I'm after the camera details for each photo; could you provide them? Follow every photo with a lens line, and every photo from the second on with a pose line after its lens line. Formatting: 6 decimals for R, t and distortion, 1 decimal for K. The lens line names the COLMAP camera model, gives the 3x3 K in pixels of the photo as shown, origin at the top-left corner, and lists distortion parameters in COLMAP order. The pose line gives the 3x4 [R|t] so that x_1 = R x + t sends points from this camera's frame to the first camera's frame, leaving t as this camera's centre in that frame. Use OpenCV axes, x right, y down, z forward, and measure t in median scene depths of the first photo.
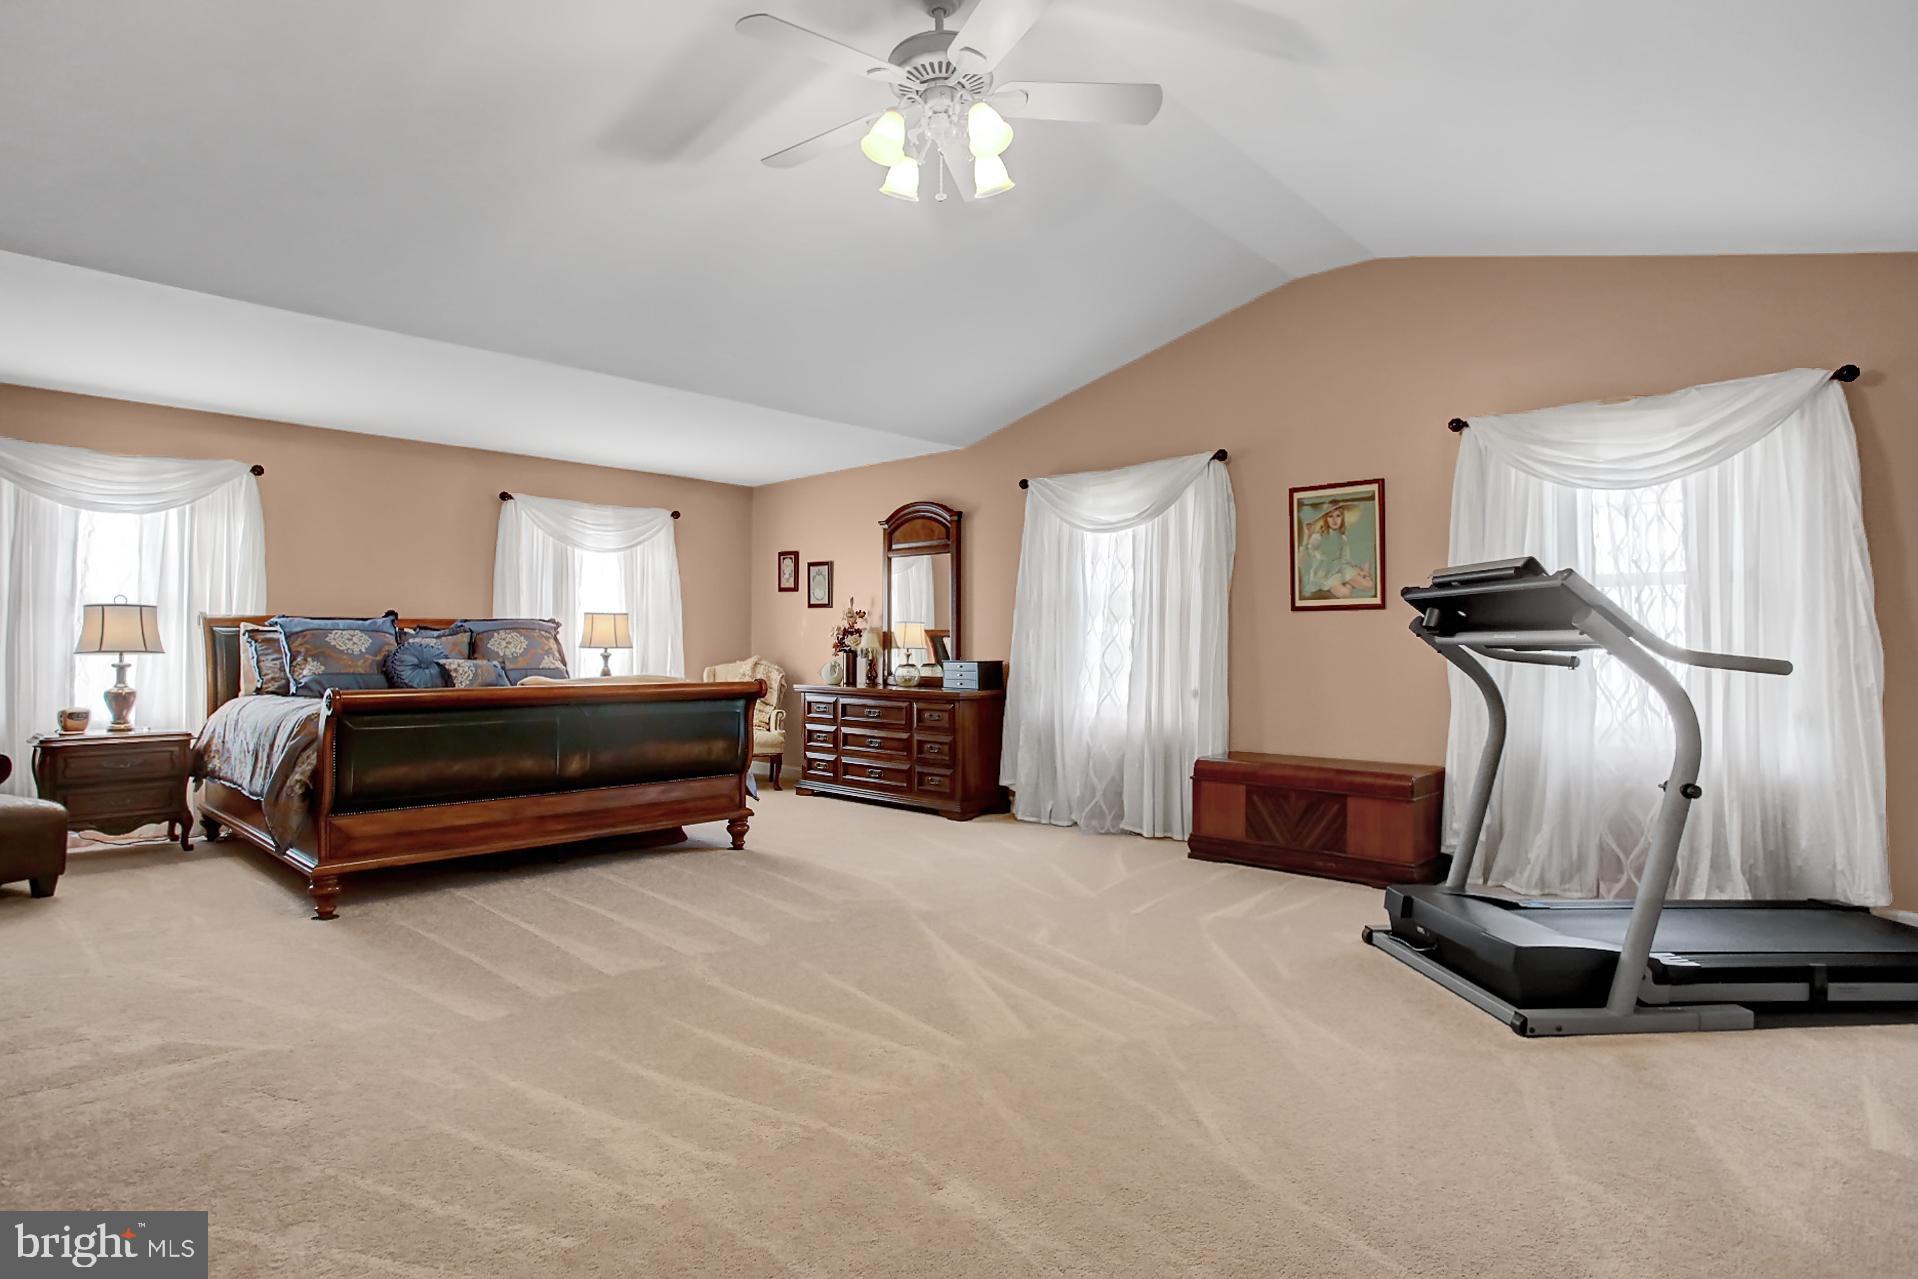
lens RADIAL K [[994.4, 0, 949.5], [0, 994.4, 614.7], [0, 0, 1]] dist [-0.085388, 0.043681]
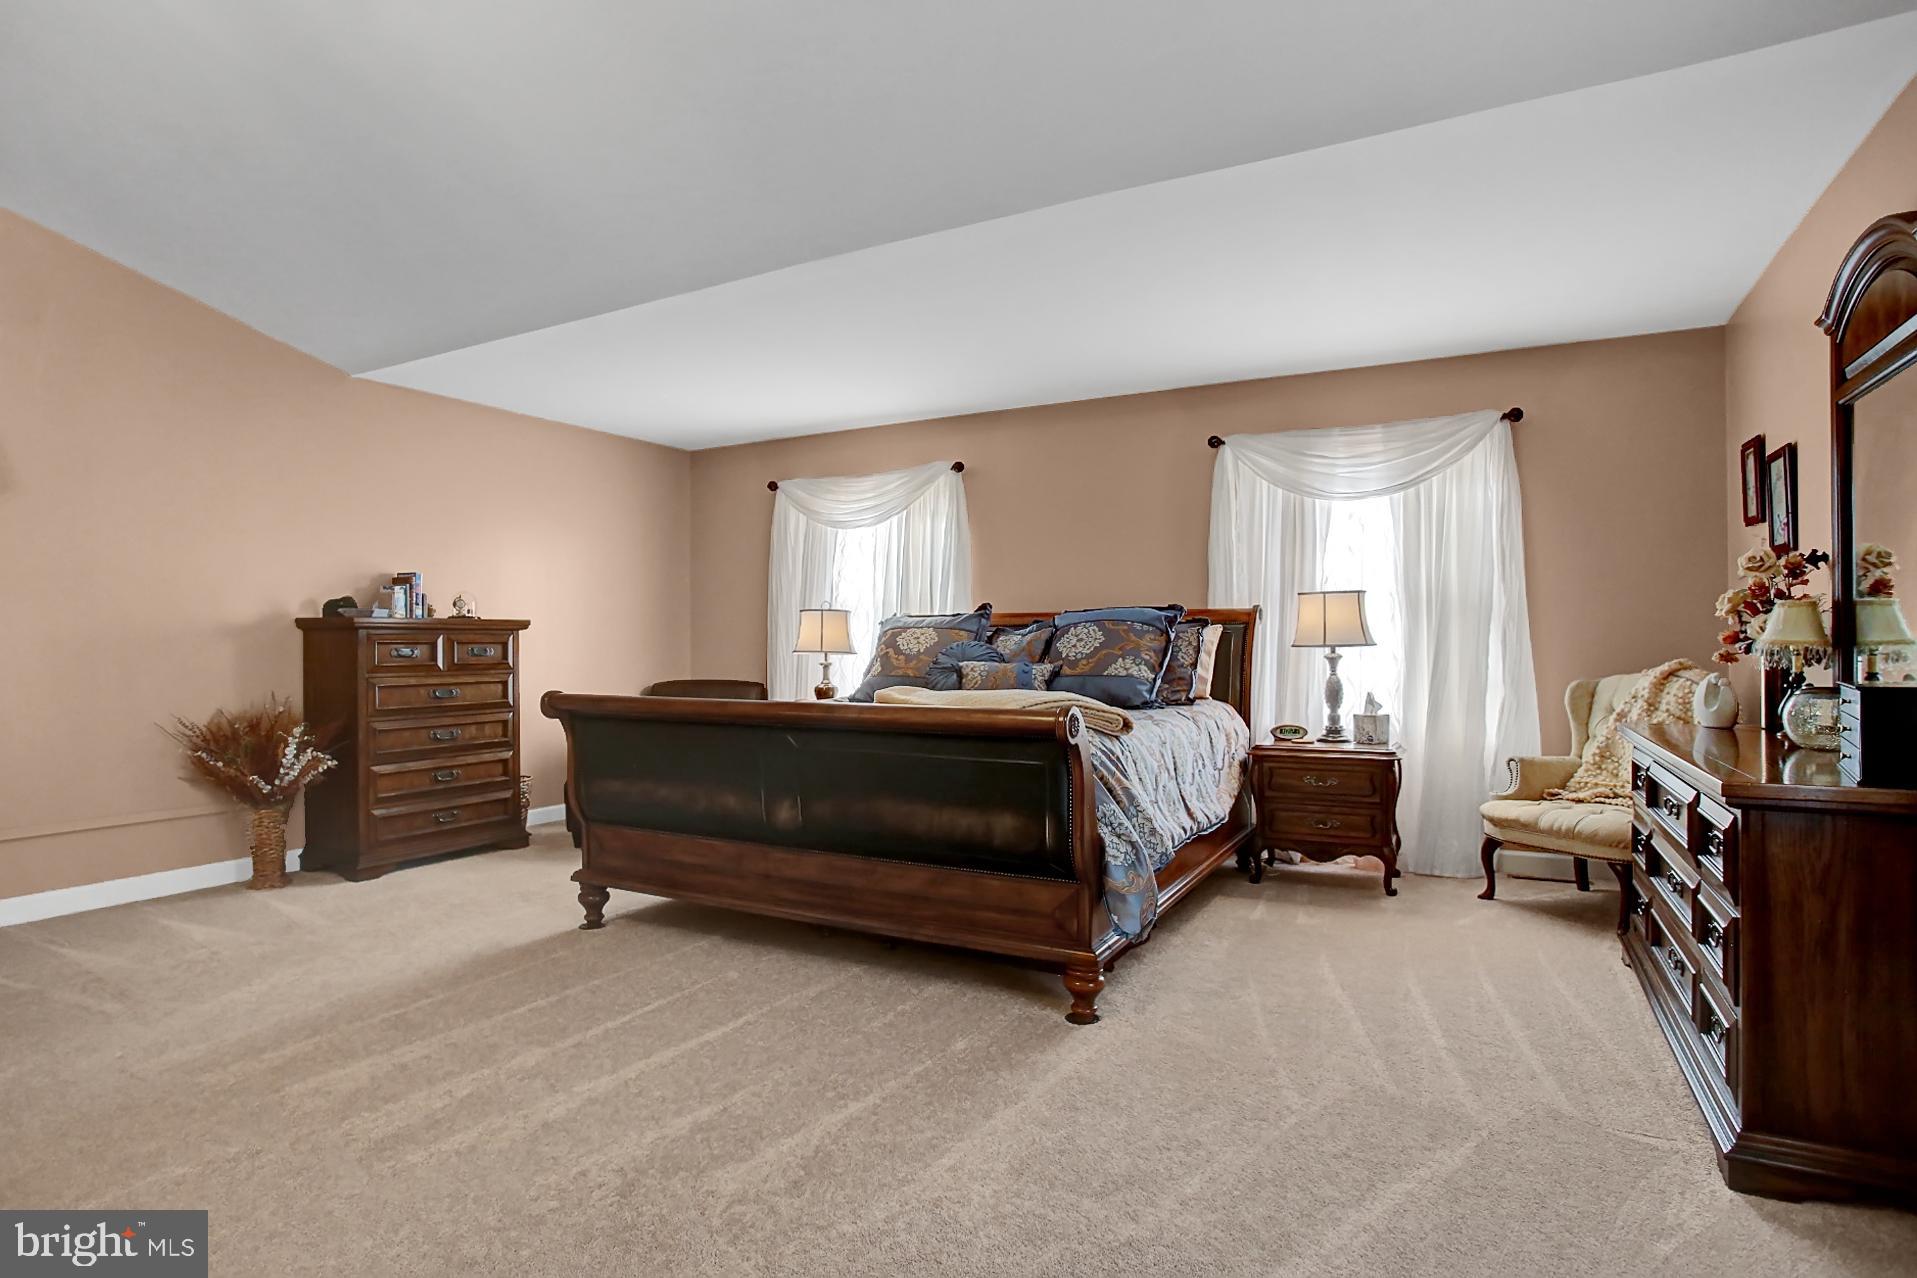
lens RADIAL K [[1028.0, 0, 930.5], [0, 1028.0, 649.0], [0, 0, 1]] dist [-0.059413, 0.032661]
pose [[0.259580, 0.005236, -0.965707, 0.493517], [0.038081, 0.999152, 0.015653, 0.031678], [0.964970, -0.040839, 0.259161, 1.210920]]
